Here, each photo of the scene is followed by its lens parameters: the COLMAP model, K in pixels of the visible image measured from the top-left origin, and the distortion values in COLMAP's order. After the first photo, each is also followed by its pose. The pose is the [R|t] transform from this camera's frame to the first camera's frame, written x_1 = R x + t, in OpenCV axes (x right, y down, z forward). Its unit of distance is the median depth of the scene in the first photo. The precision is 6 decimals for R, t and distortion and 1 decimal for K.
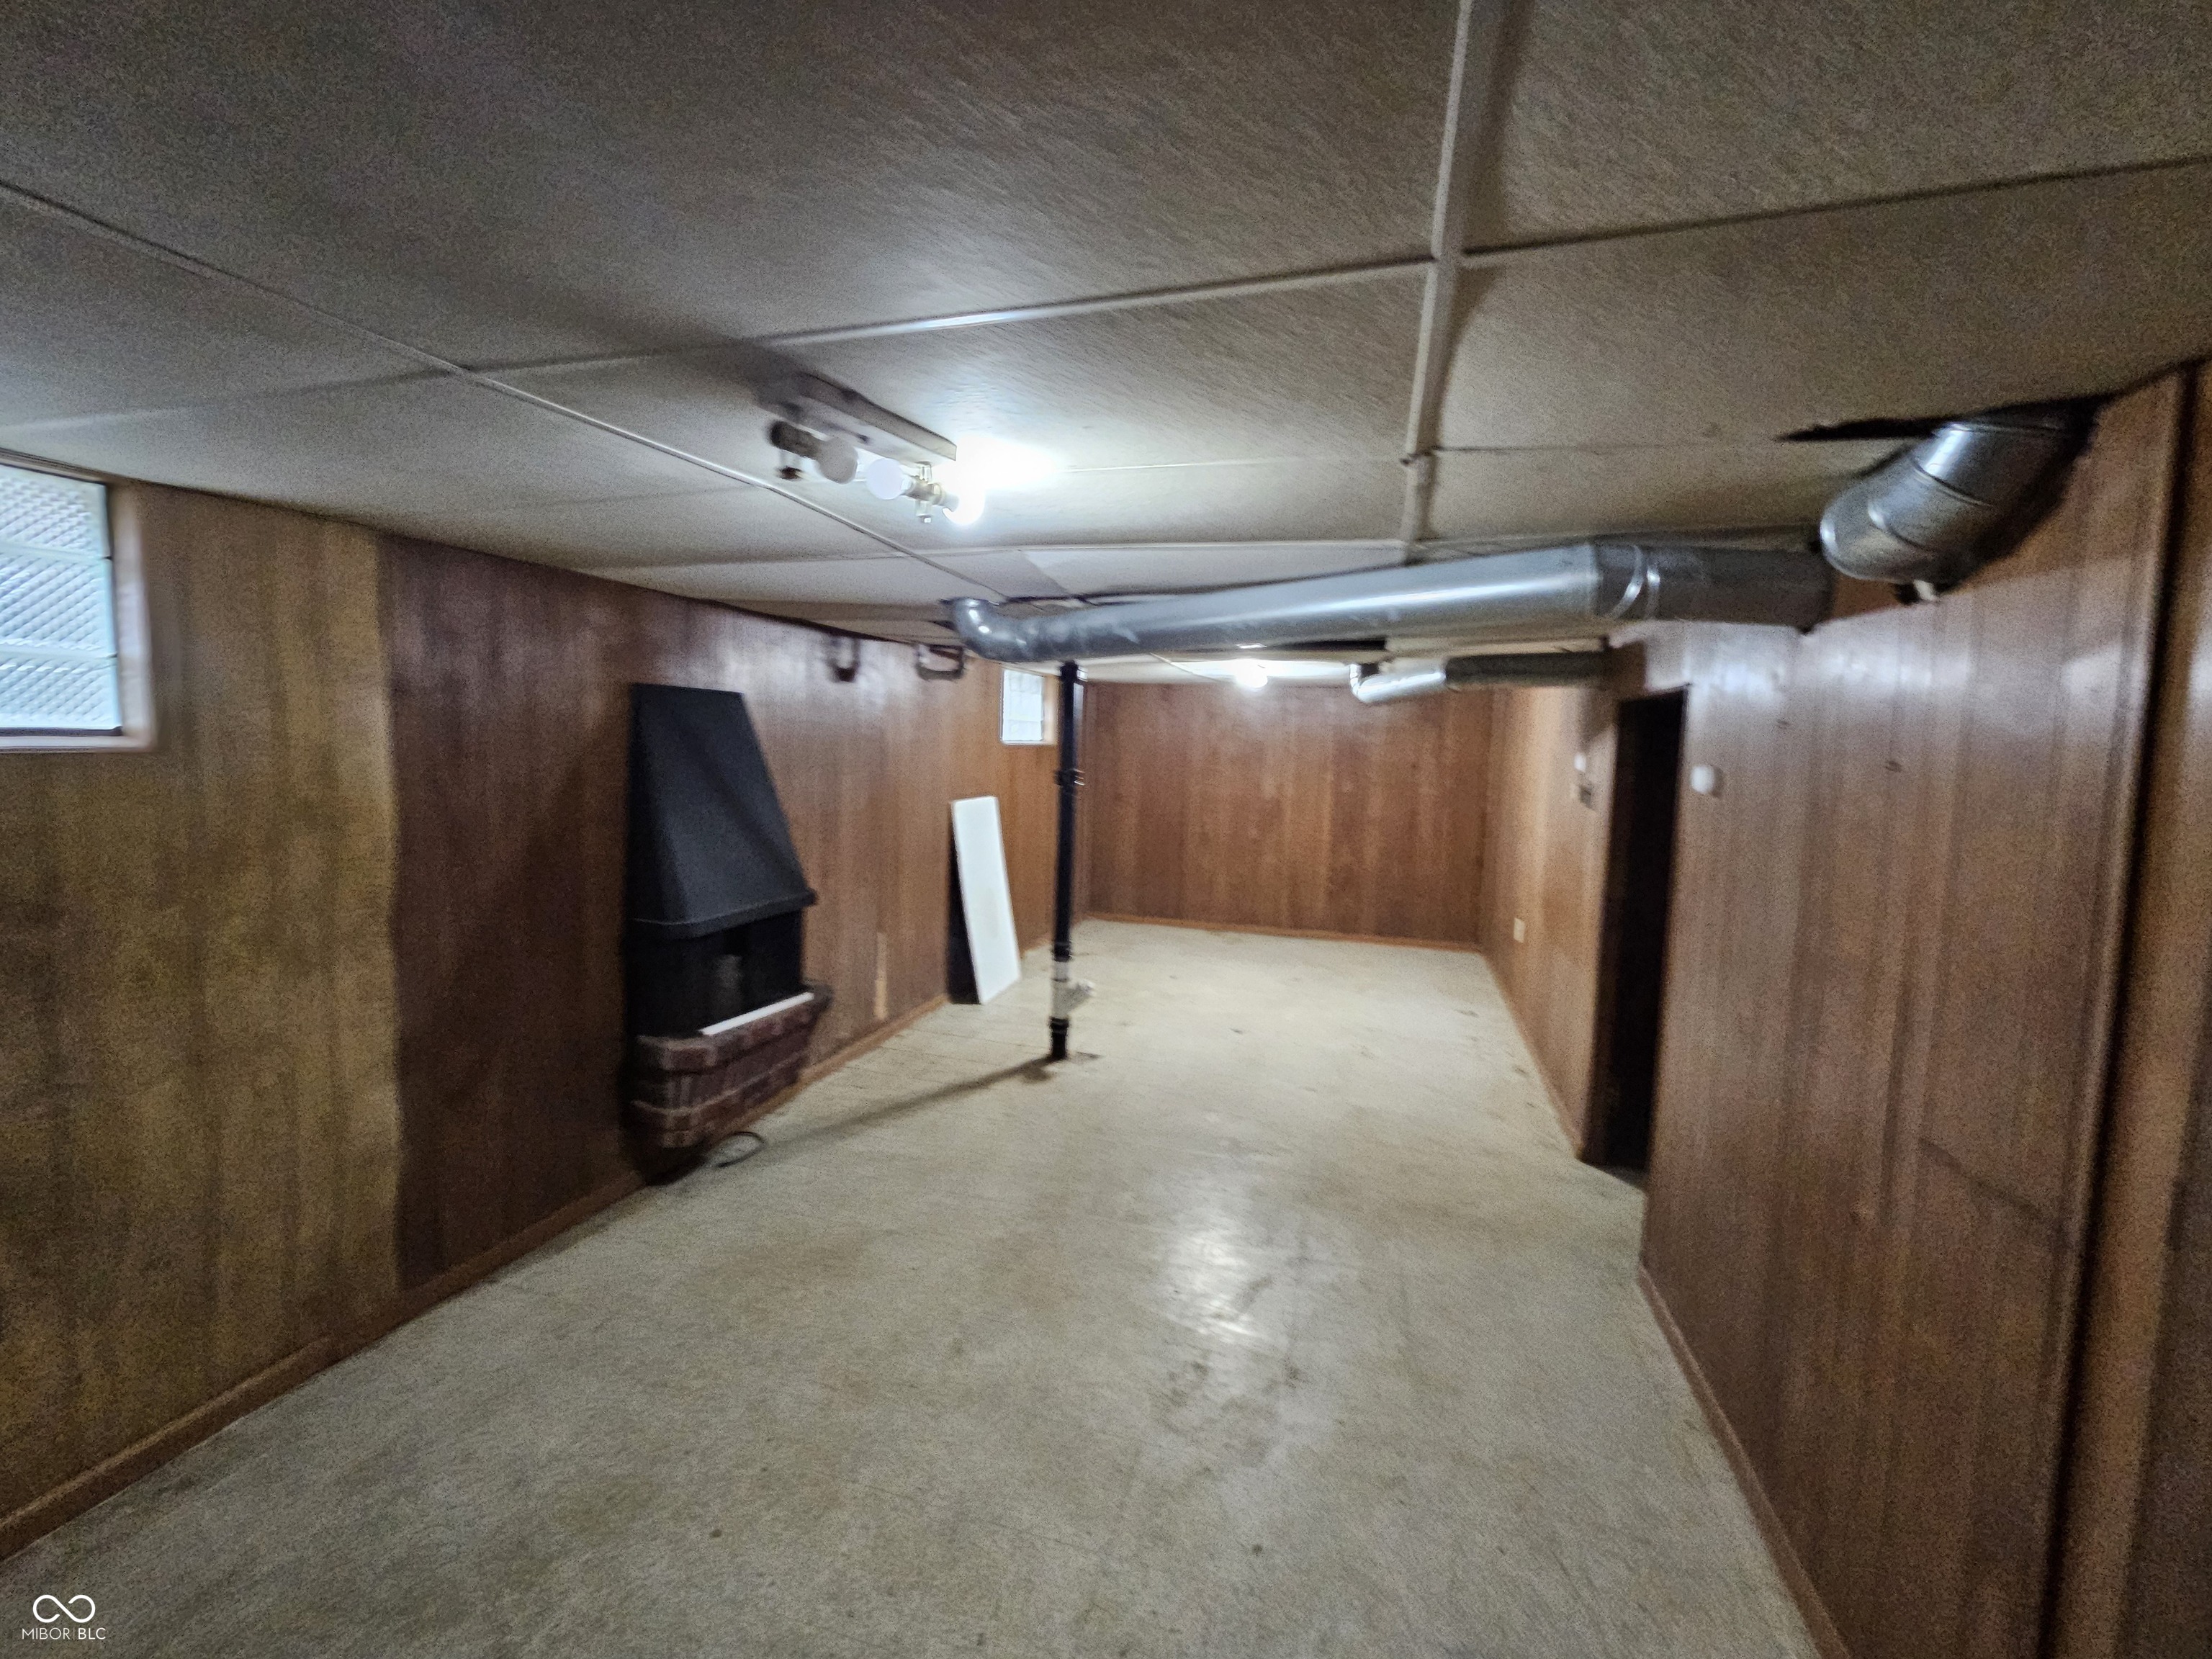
lens RADIAL K [[909.3, 0, 1101.5], [0, 909.3, 819.1], [0, 0, 1]] dist [0.002951, 0.000763]
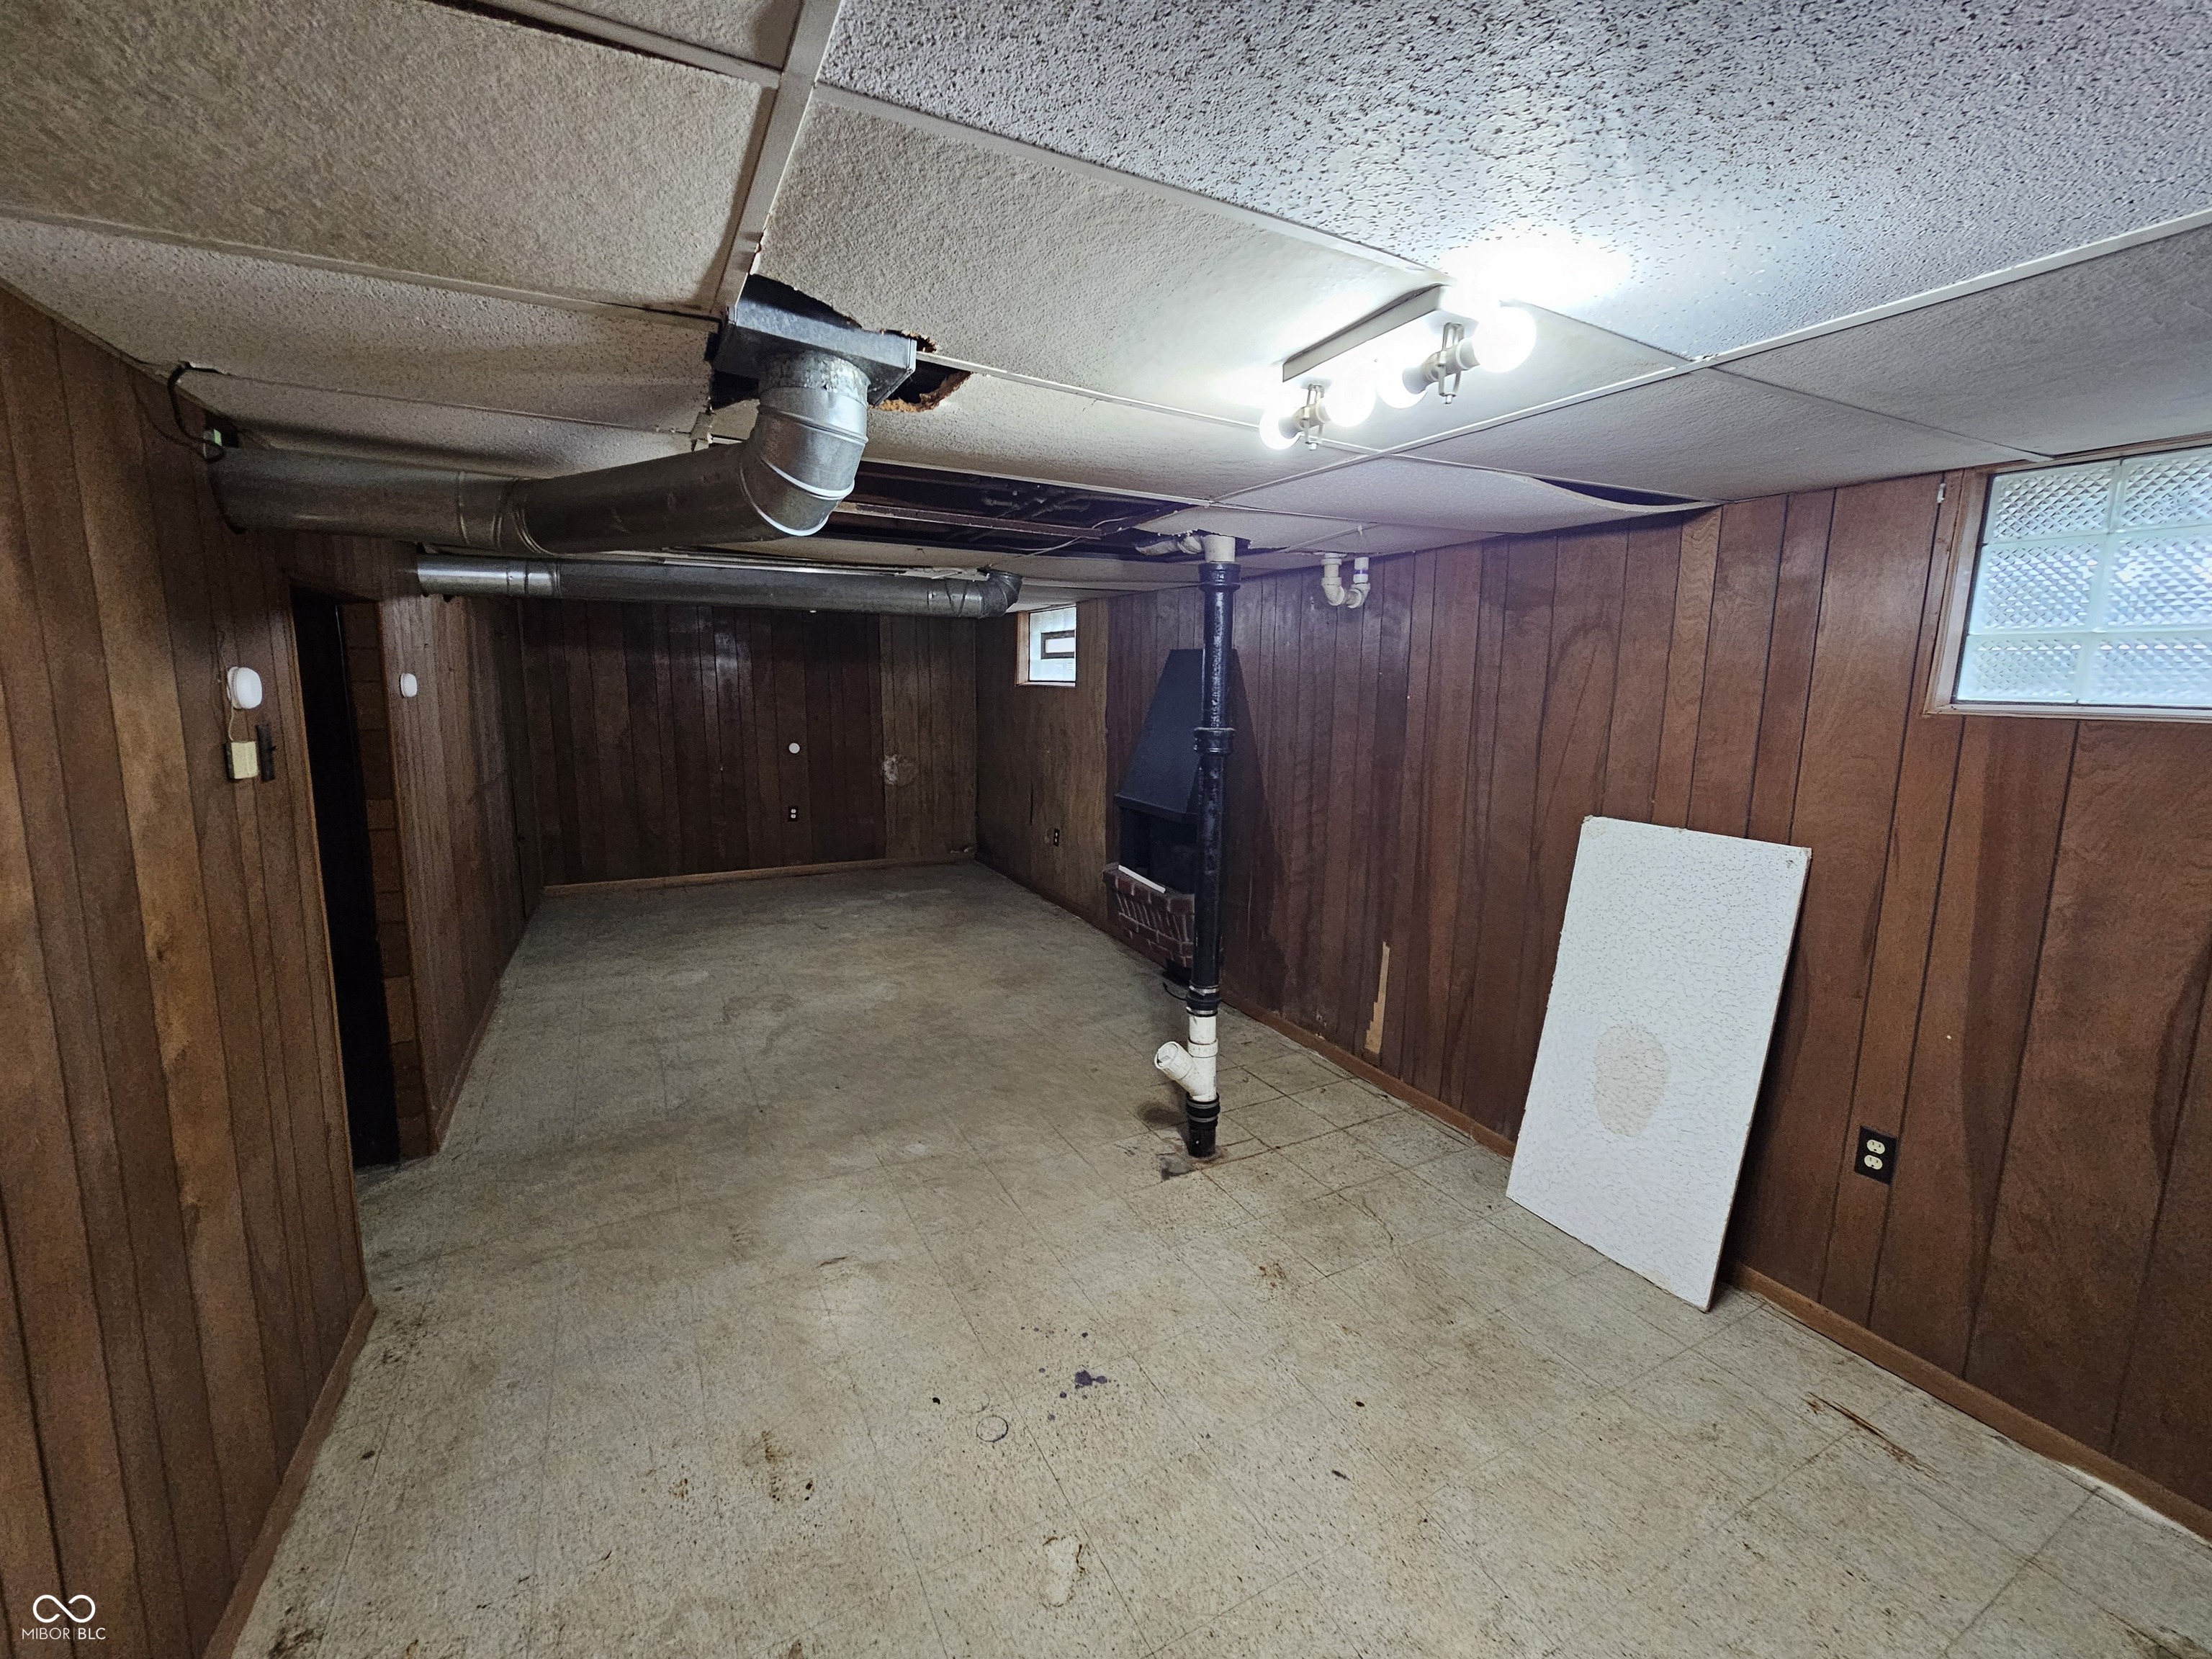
lens RADIAL K [[909.3, 0, 1099.6], [0, 909.3, 818.5], [0, 0, 1]] dist [0.002951, 0.000763]
pose [[-0.719354, 0.065964, -0.691505, 0.594385], [-0.099570, 0.975409, 0.196627, -0.138418], [0.687471, 0.210297, -0.695096, 1.768239]]
